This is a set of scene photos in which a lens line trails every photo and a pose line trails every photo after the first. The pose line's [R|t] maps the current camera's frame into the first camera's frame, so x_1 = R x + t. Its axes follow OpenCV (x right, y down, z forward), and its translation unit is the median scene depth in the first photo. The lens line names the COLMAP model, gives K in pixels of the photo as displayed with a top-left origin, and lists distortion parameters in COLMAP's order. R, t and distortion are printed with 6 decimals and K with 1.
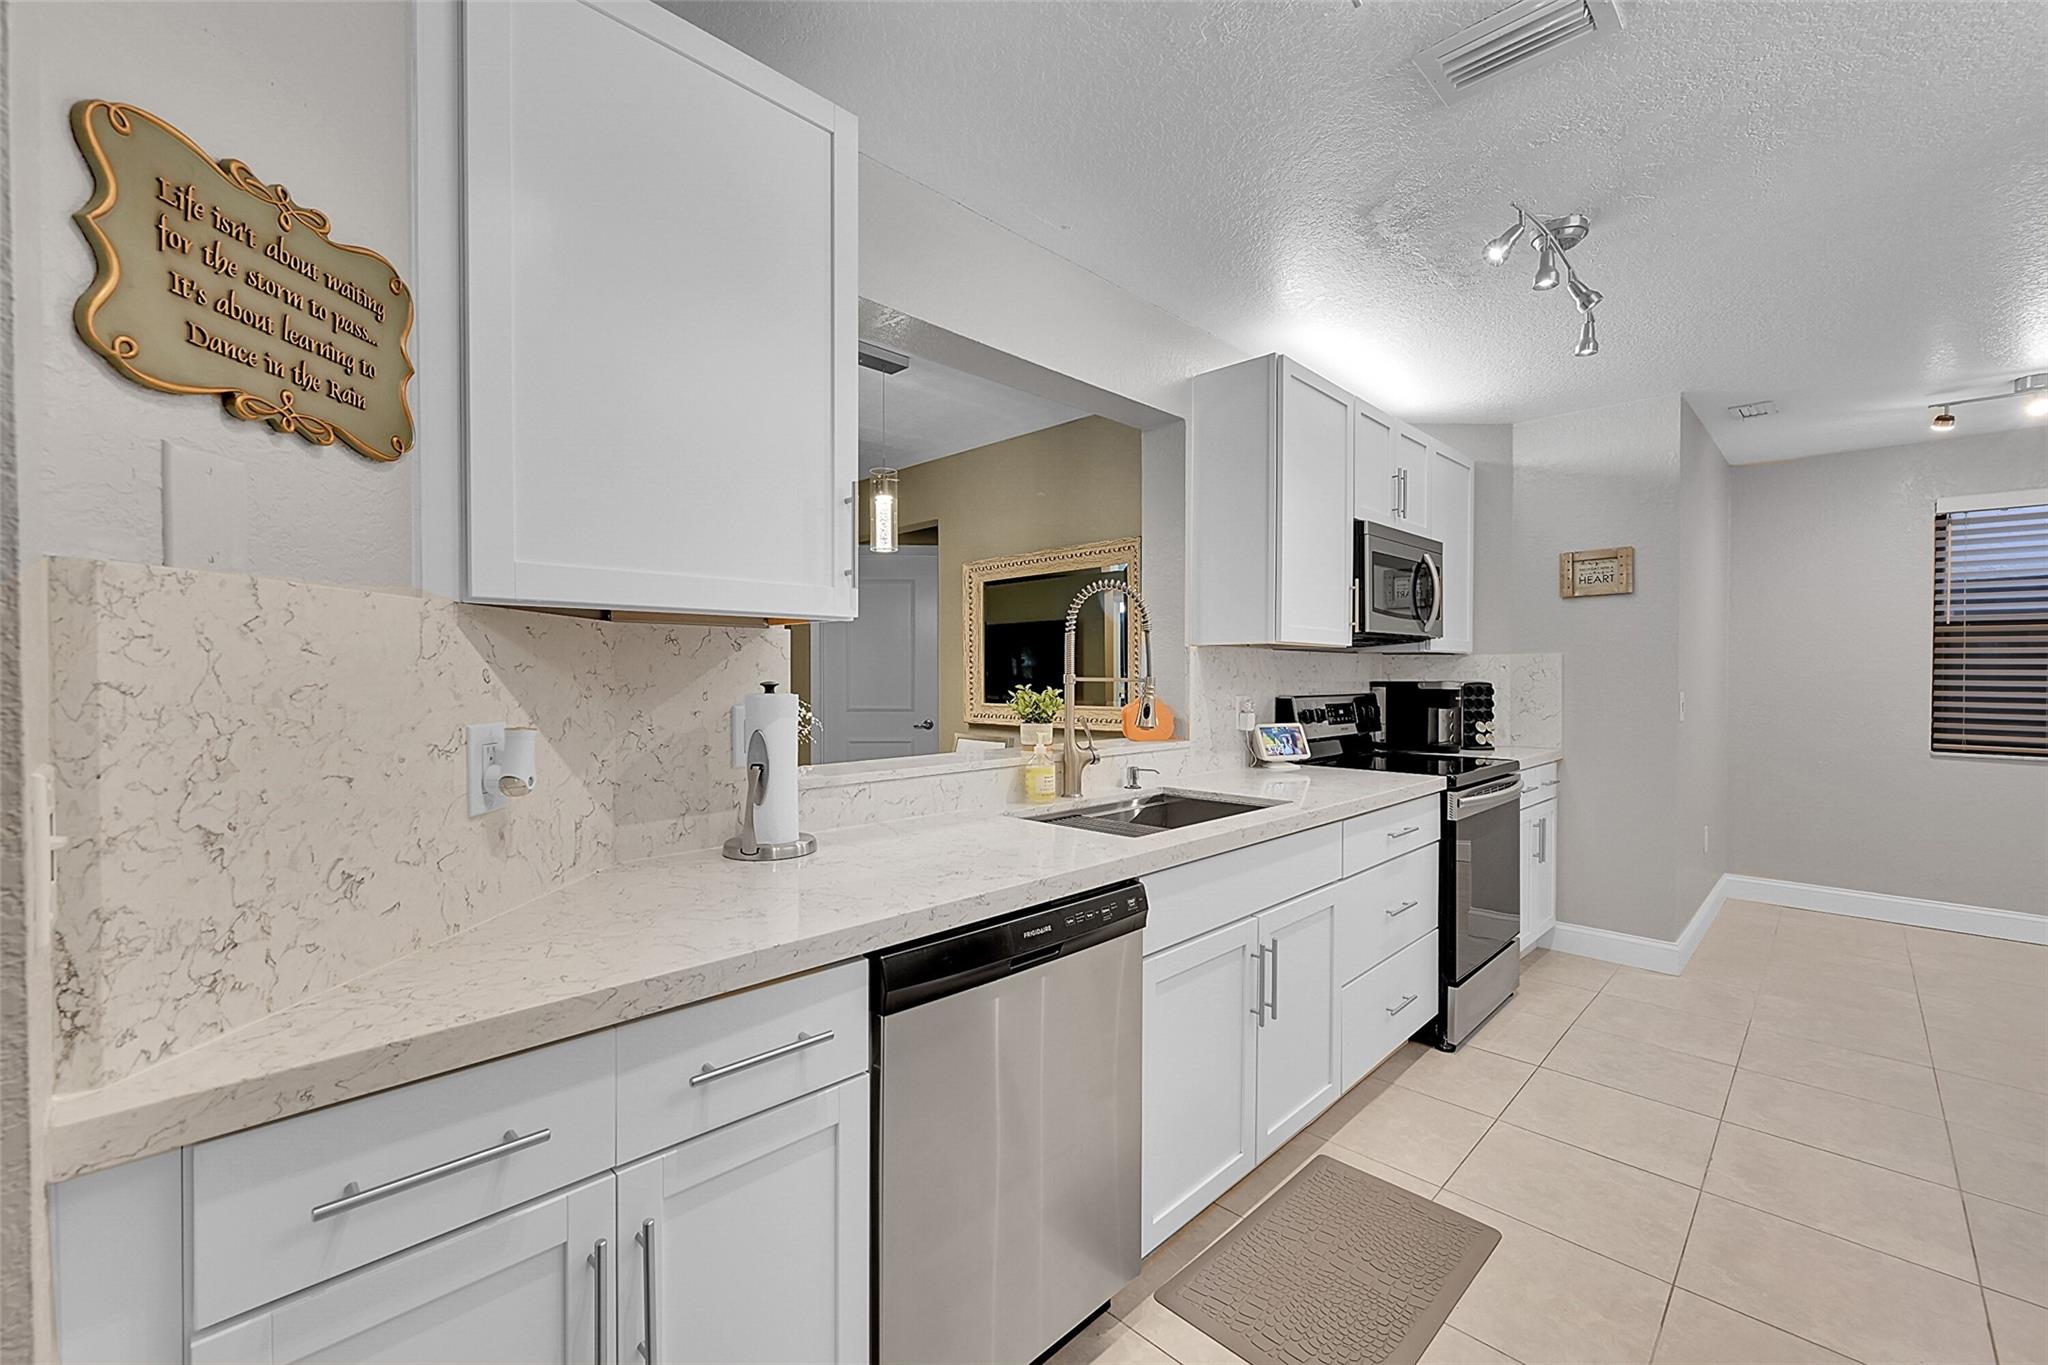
lens RADIAL K [[838.3, 0, 1019.3], [0, 838.3, 683.4], [0, 0, 1]] dist [-0.000850, 0.000089]
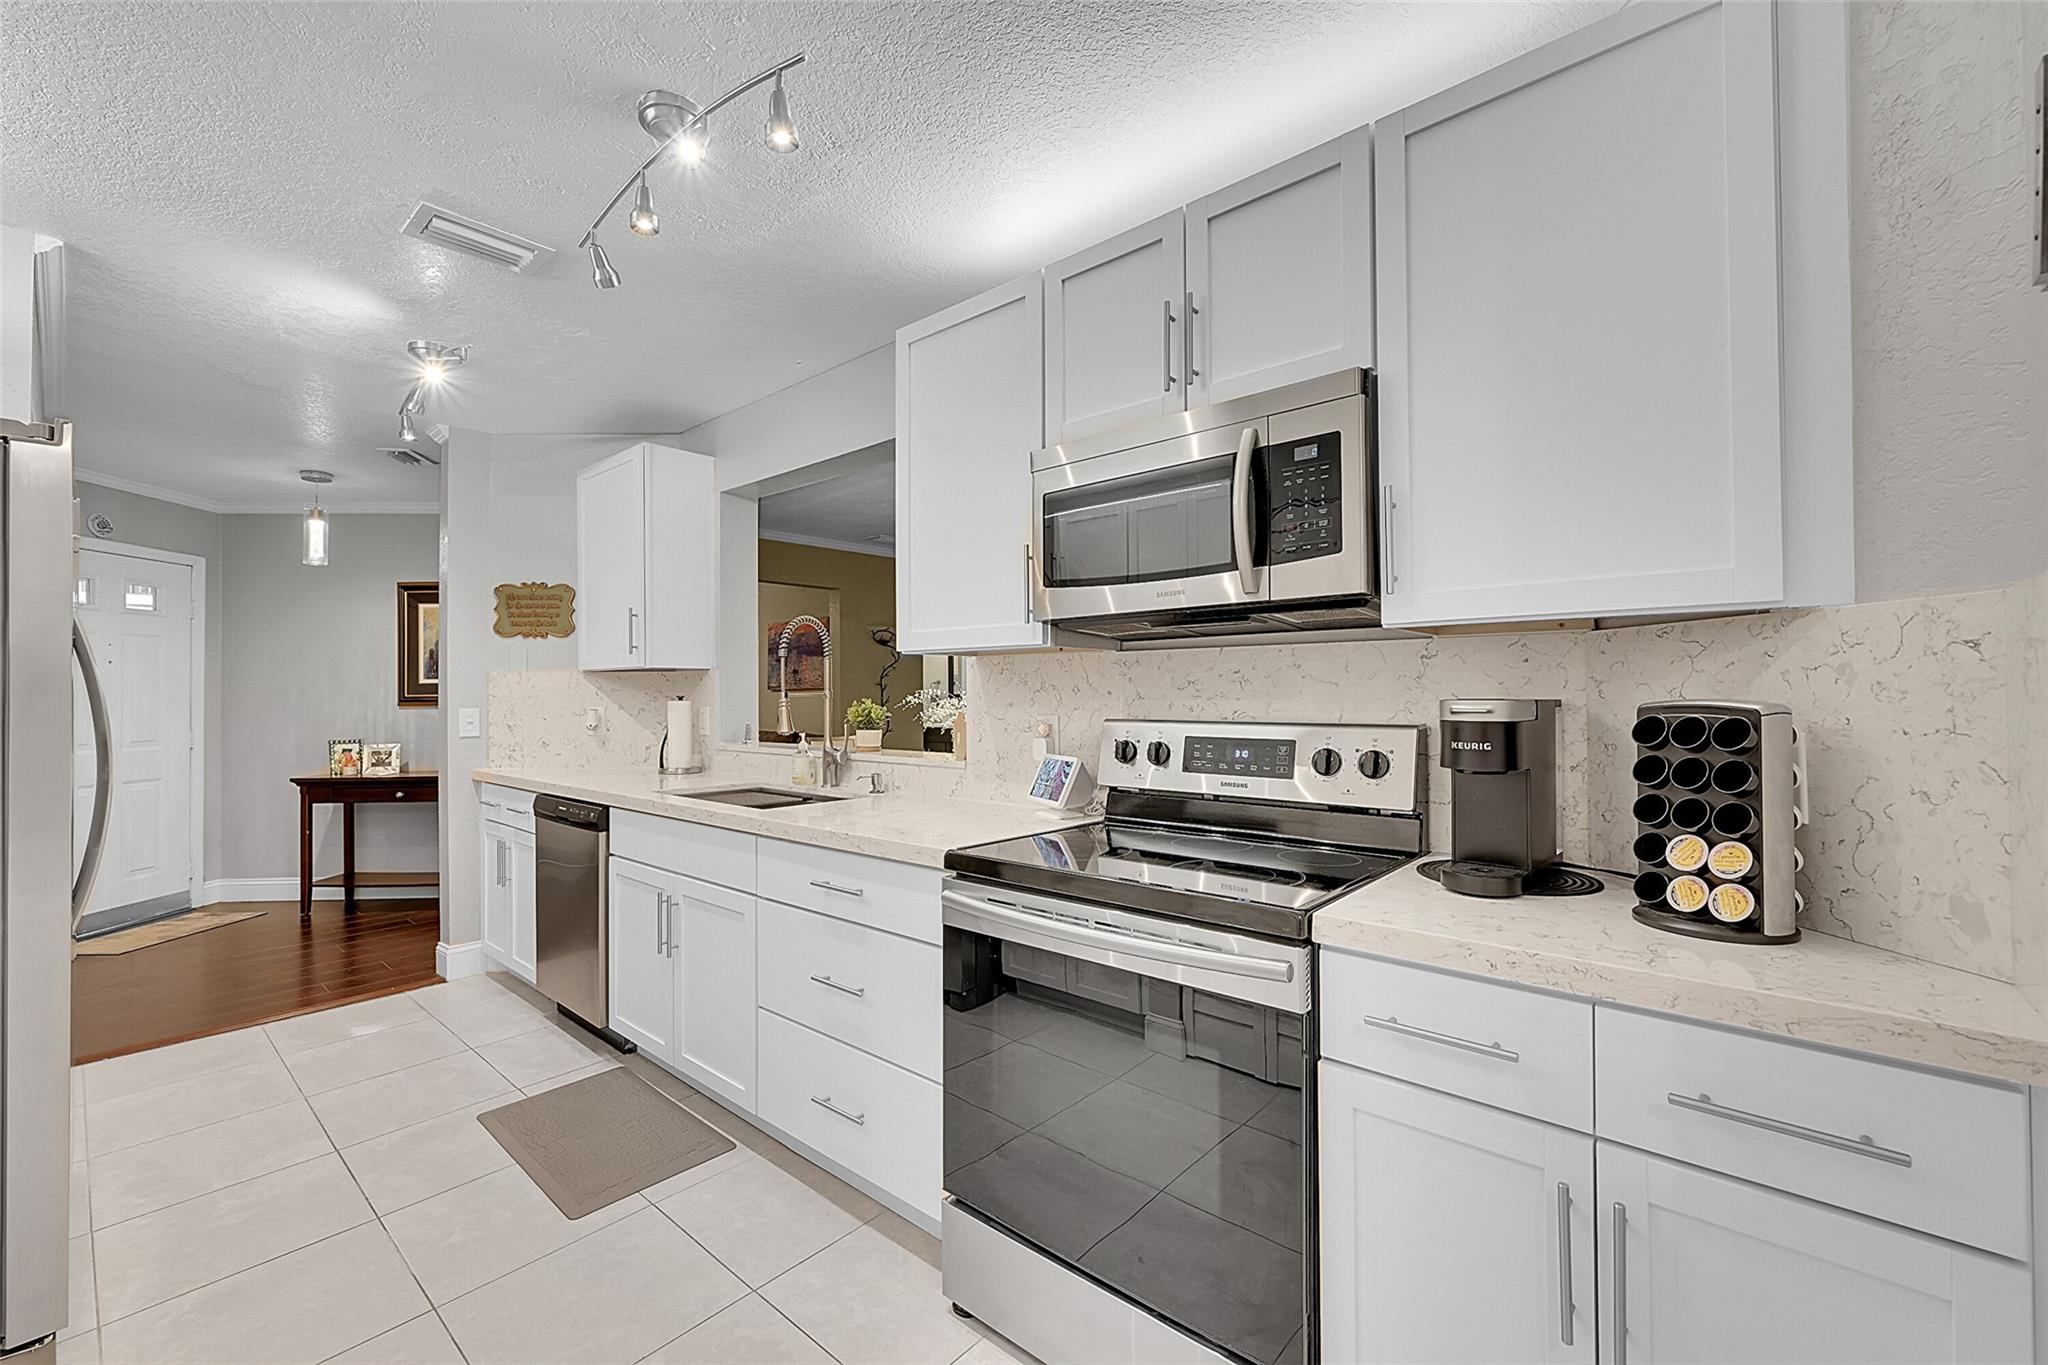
lens RADIAL K [[838.3, 0, 1019.3], [0, 838.3, 683.4], [0, 0, 1]] dist [-0.000850, 0.000089]
pose [[0.066101, -0.013474, -0.997722, 1.012673], [-0.005680, 0.999888, -0.013880, -0.004095], [0.997797, 0.006585, 0.066017, 0.899144]]
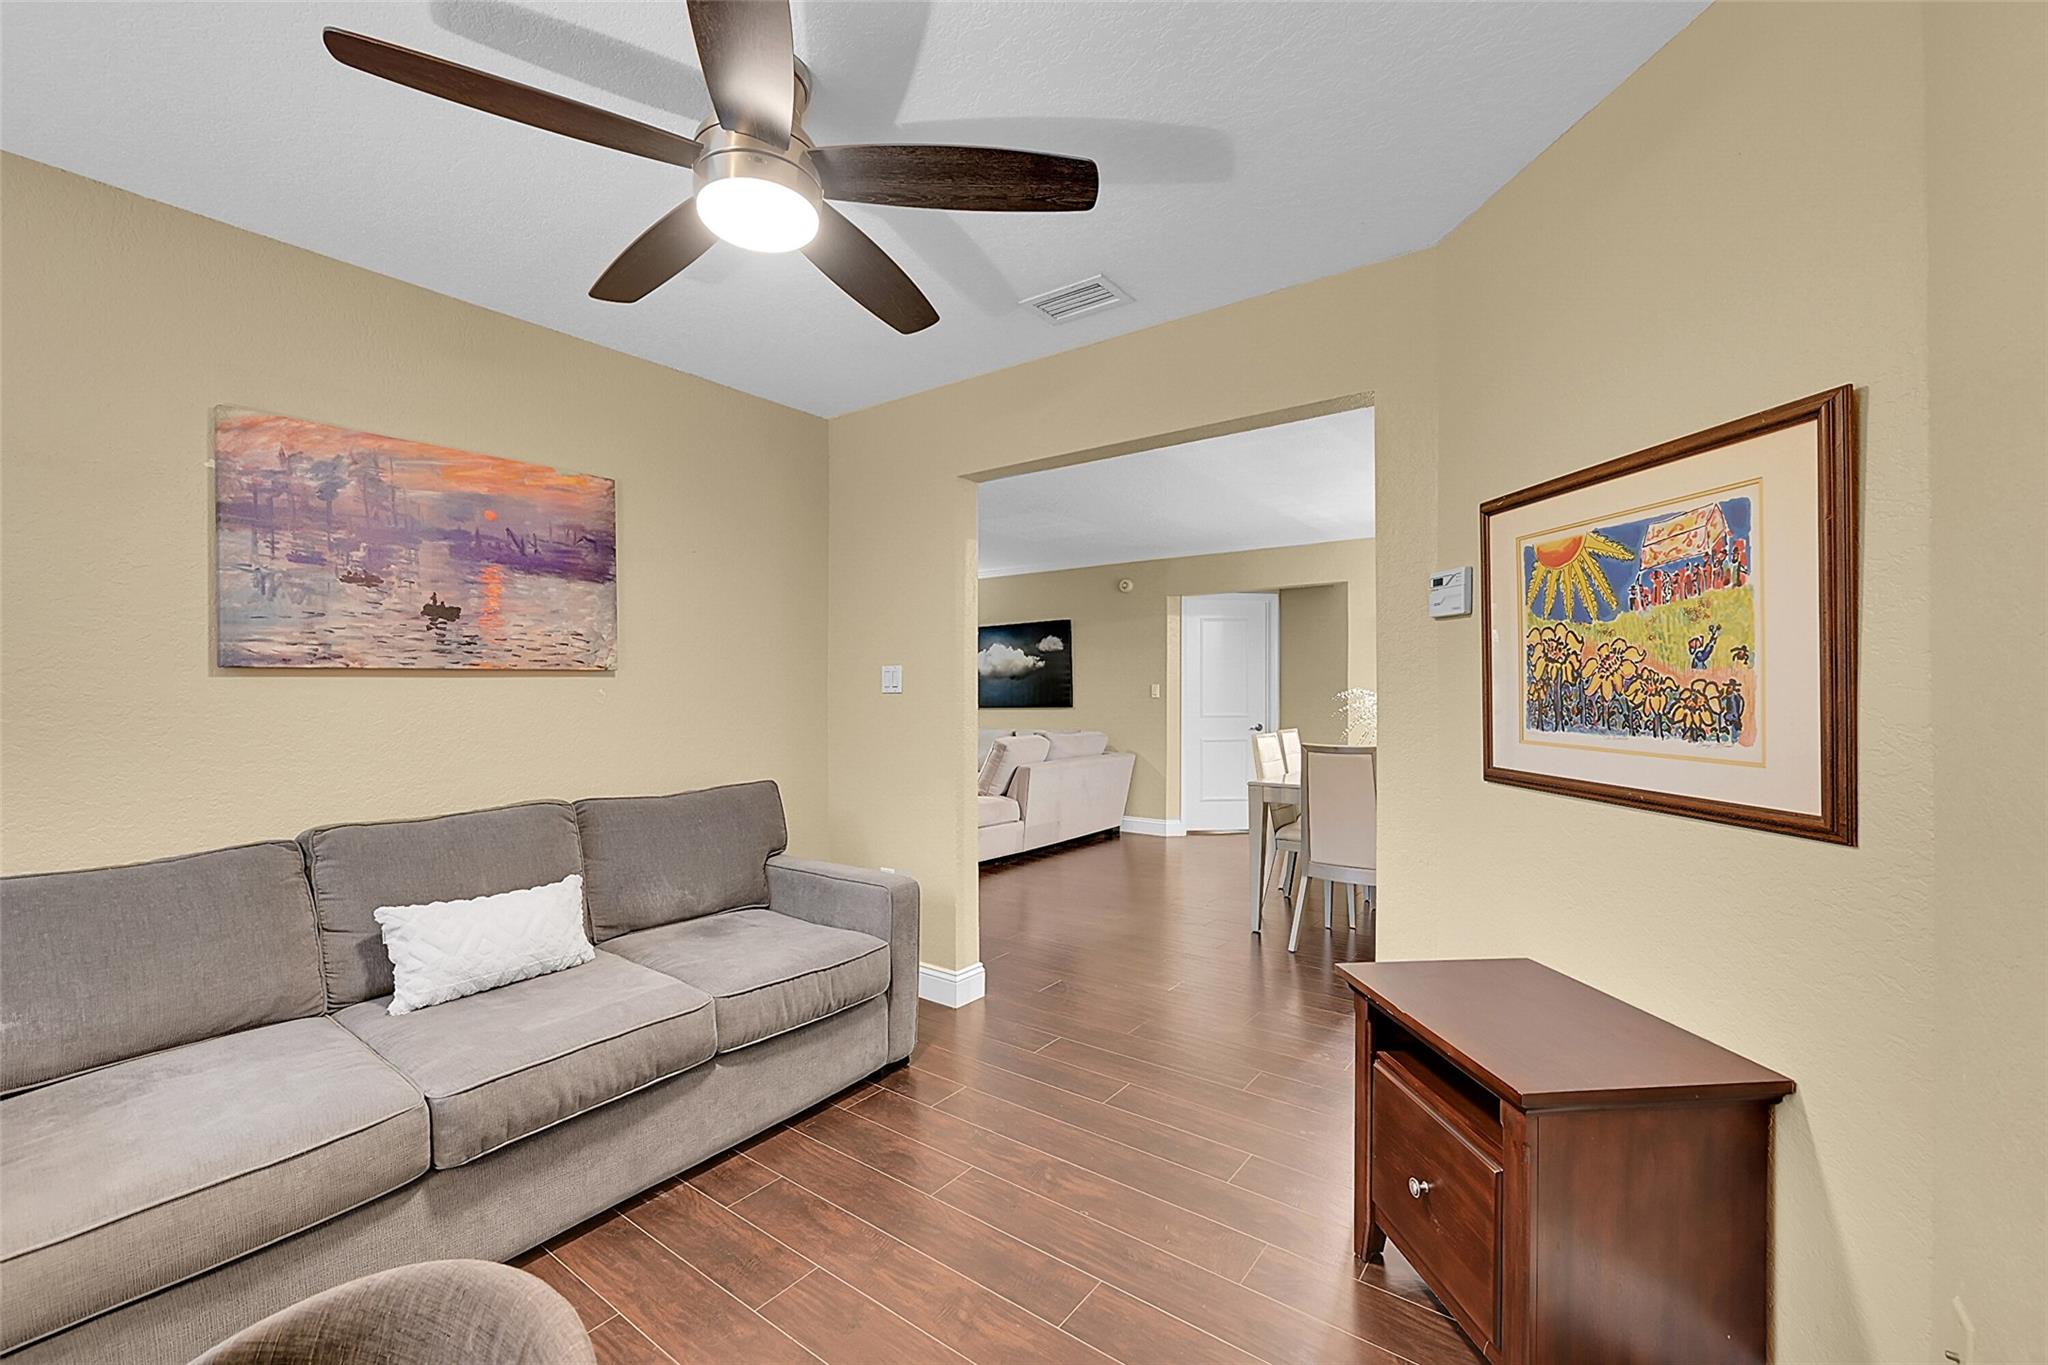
lens RADIAL K [[855.5, 0, 1024.7], [0, 855.5, 685.5], [0, 0, 1]] dist [0.000416, 0.000028]
pose [[0.989277, 0.002544, 0.146031, -1.201858], [0.000250, 0.999817, -0.019109, 0.012659], [-0.146053, 0.018941, 0.989095, -0.511867]]
